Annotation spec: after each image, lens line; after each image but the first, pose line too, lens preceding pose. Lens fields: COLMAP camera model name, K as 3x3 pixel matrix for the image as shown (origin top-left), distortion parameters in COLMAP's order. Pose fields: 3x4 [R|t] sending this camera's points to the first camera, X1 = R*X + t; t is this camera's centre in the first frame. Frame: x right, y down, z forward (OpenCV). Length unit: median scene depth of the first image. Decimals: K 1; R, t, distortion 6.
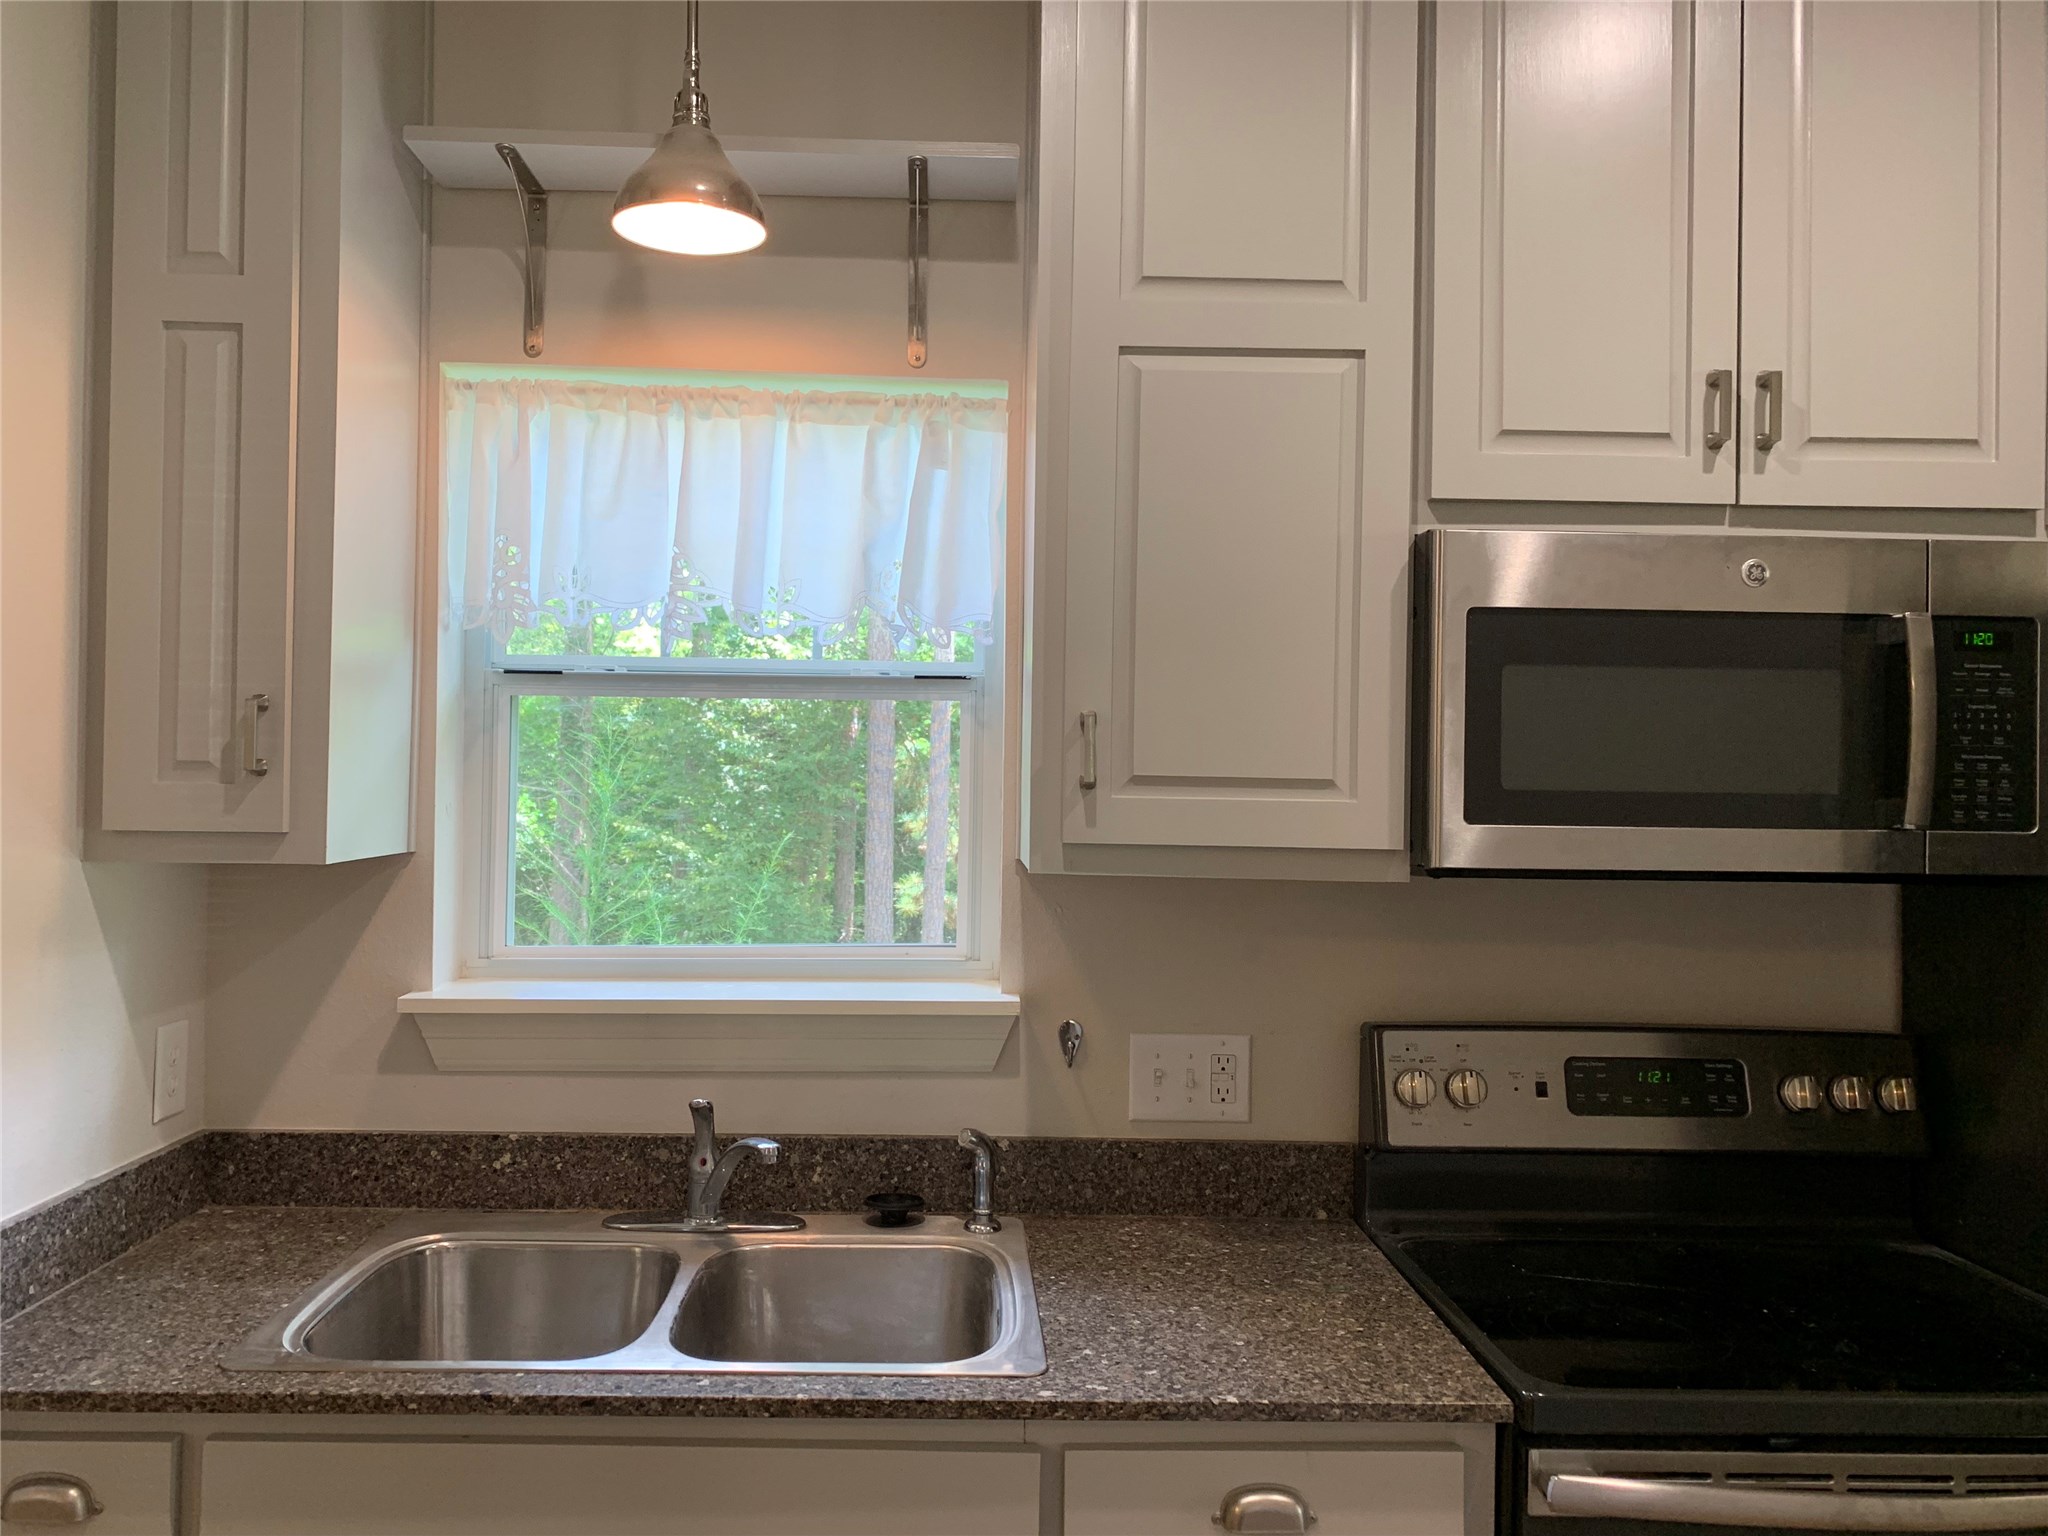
lens RADIAL K [[1562.5, 0, 1010.9], [0, 1562.5, 765.4], [0, 0, 1]] dist [0.016292, -0.016811]
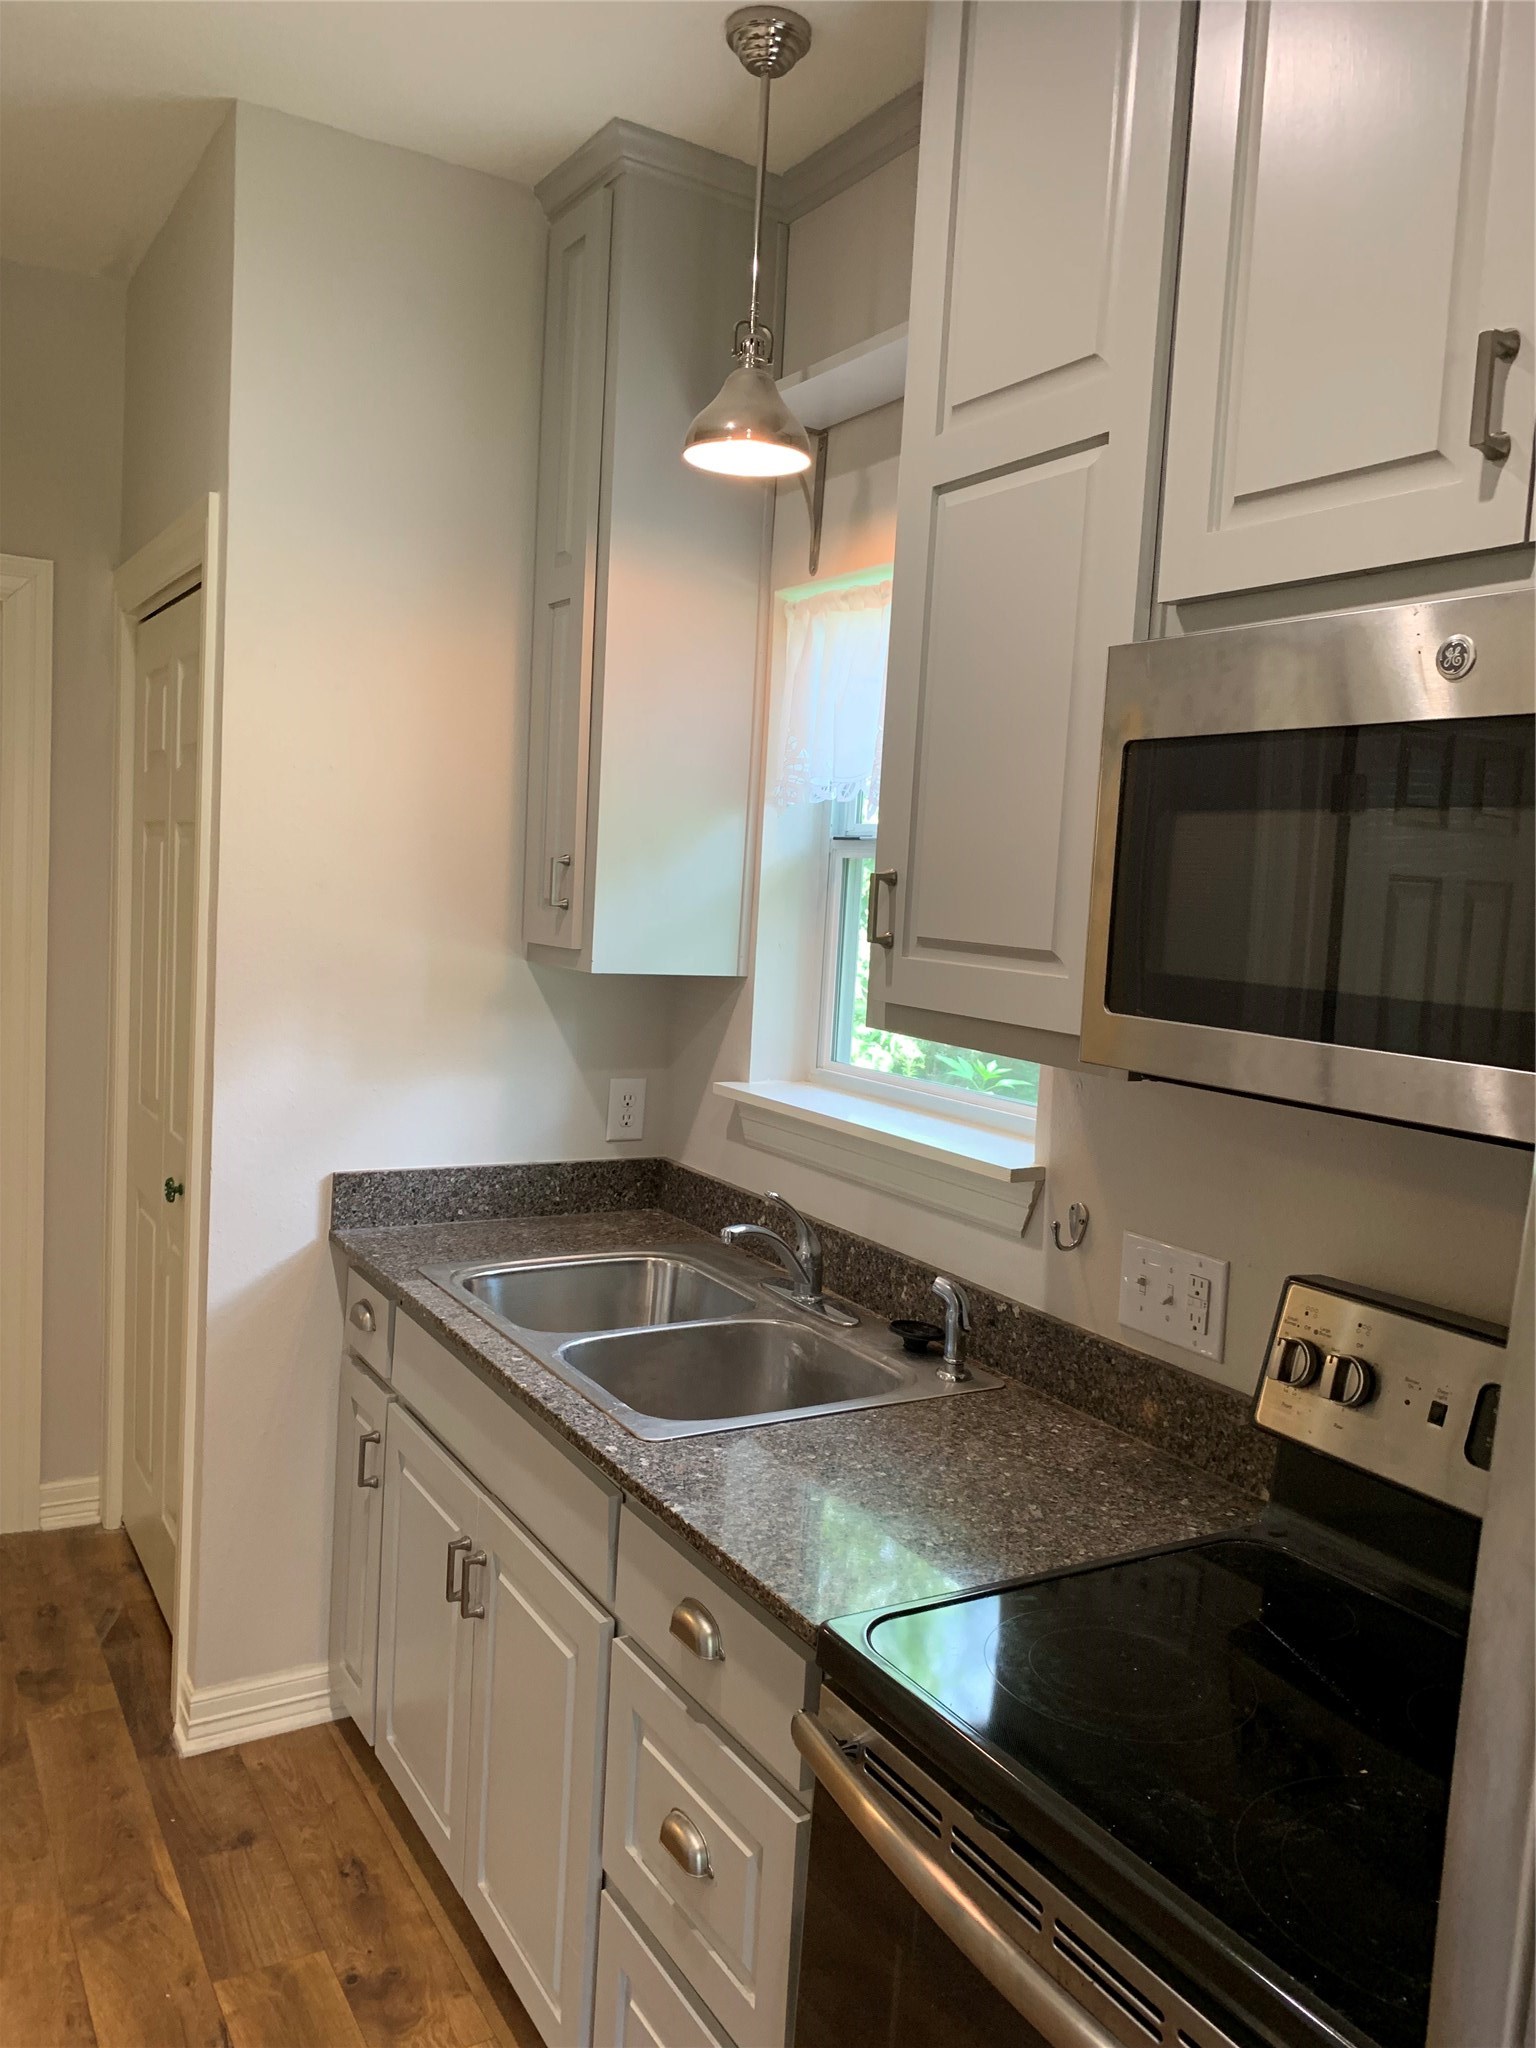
lens RADIAL K [[1551.7, 0, 768.0], [0, 1551.7, 1024.0], [0, 0, 1]] dist [0.074756, -0.186155]
pose [[0.486948, 0.093711, -0.868389, 0.789423], [-0.046275, 0.995599, 0.081490, -0.012097], [0.872204, 0.000503, 0.489142, 0.393188]]
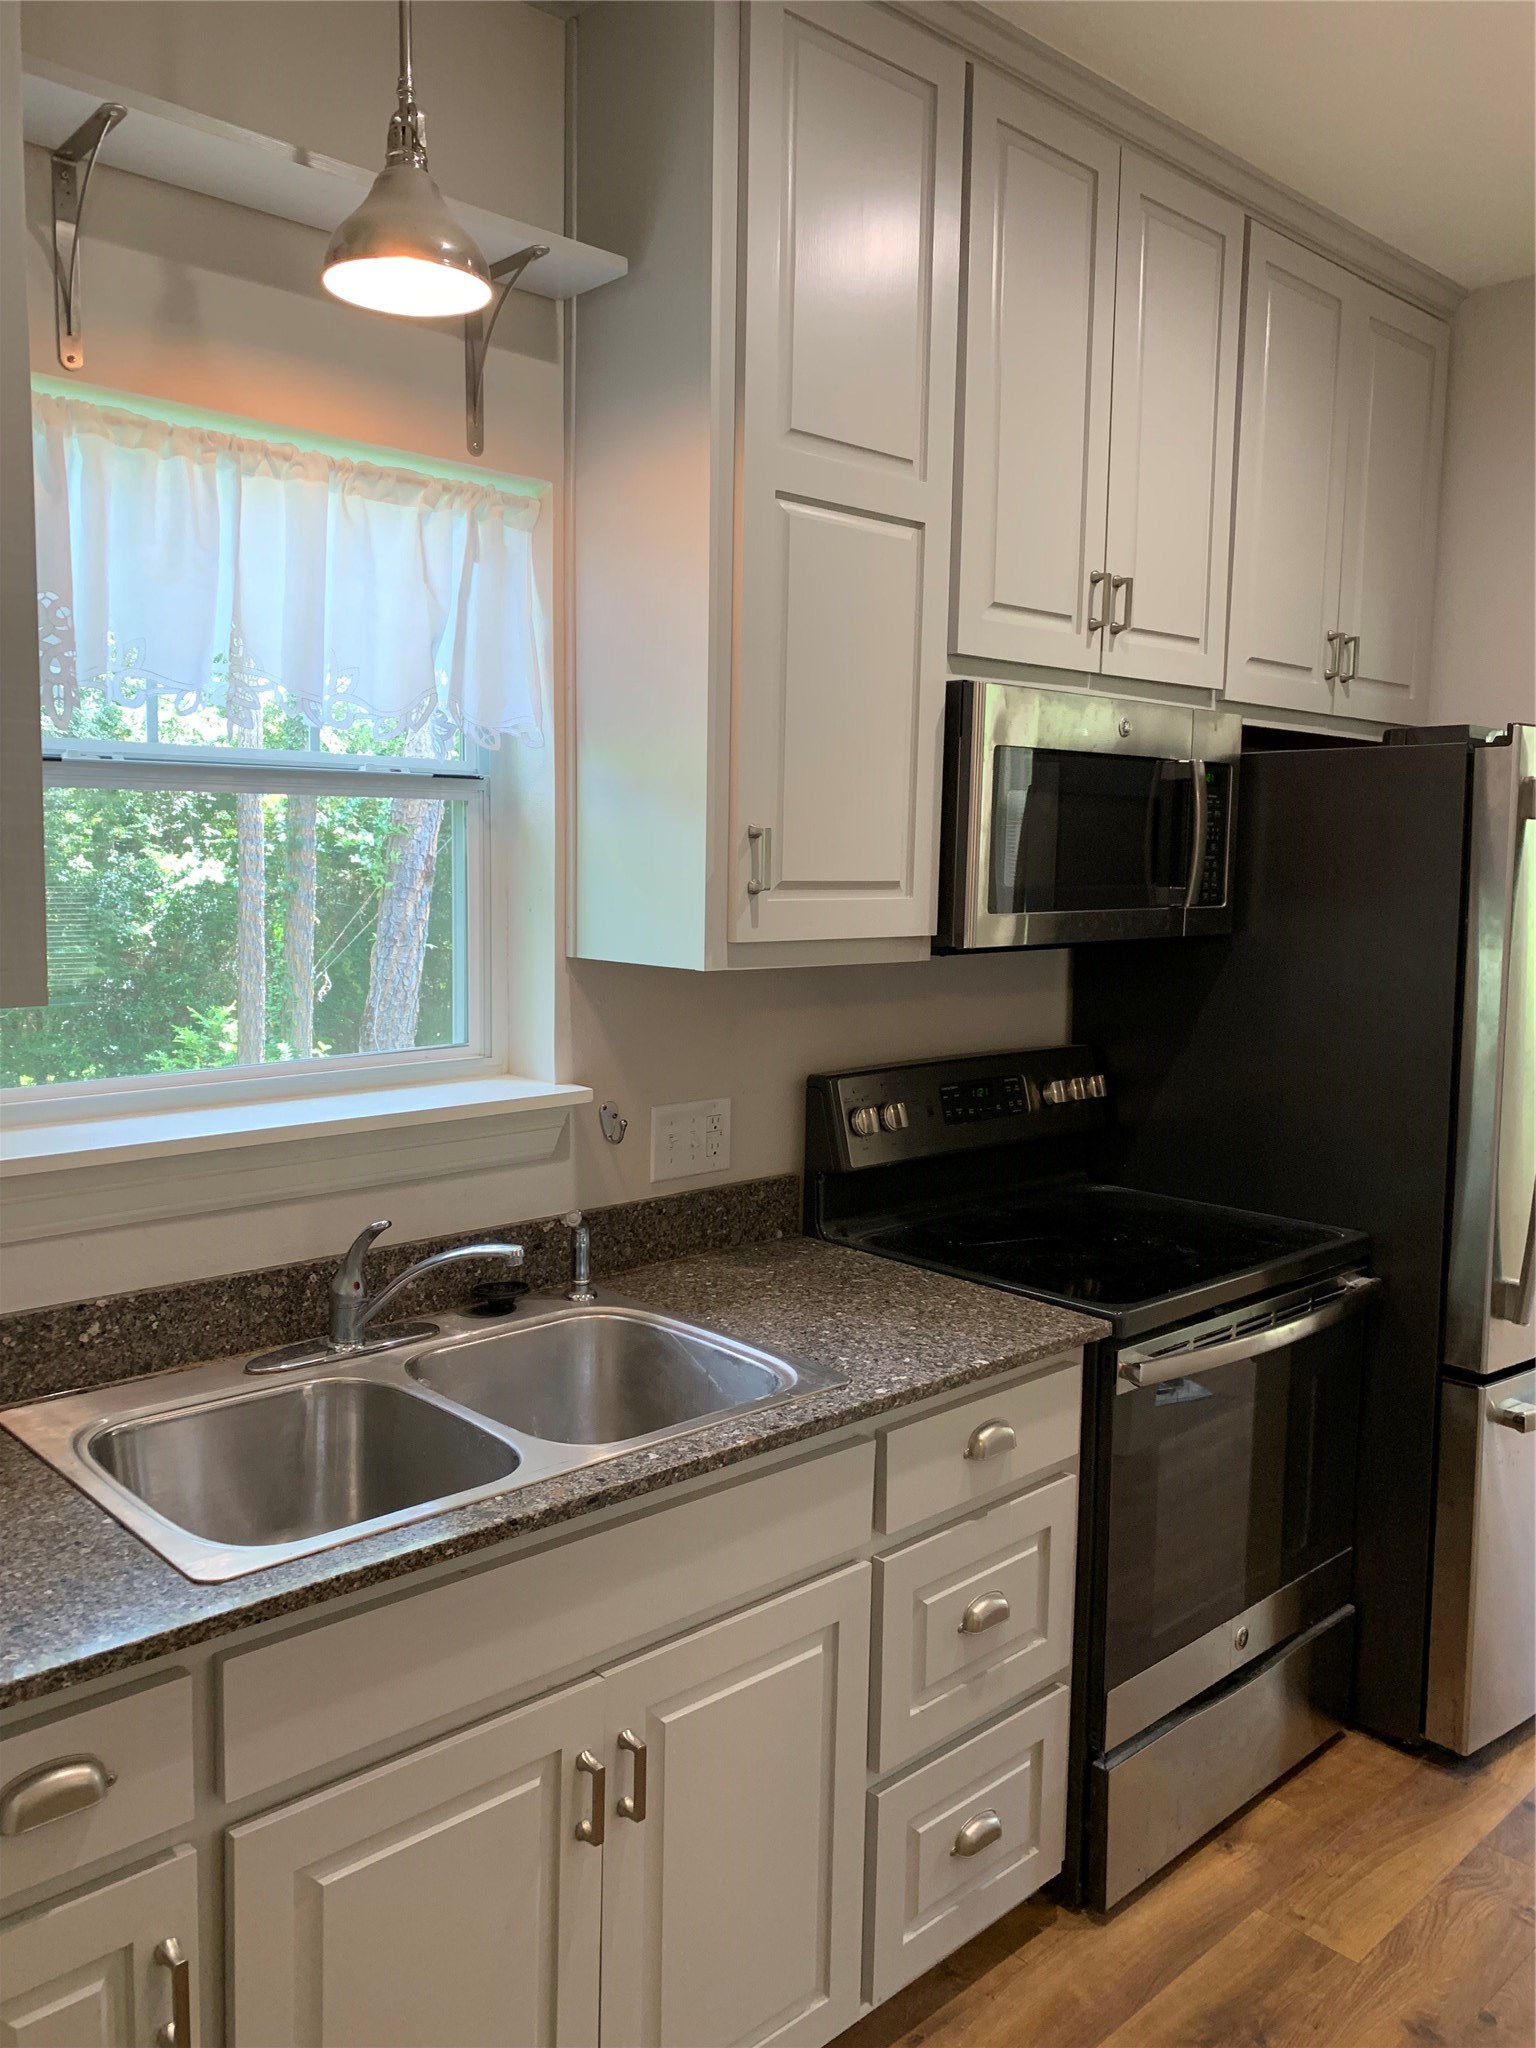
lens RADIAL K [[1551.7, 0, 768.0], [0, 1551.7, 1024.0], [0, 0, 1]] dist [0.074756, -0.186155]
pose [[0.752791, -0.079788, 0.653406, -0.611705], [-0.007878, 0.991464, 0.130144, -0.033963], [-0.658212, -0.103119, 0.745737, 0.126646]]
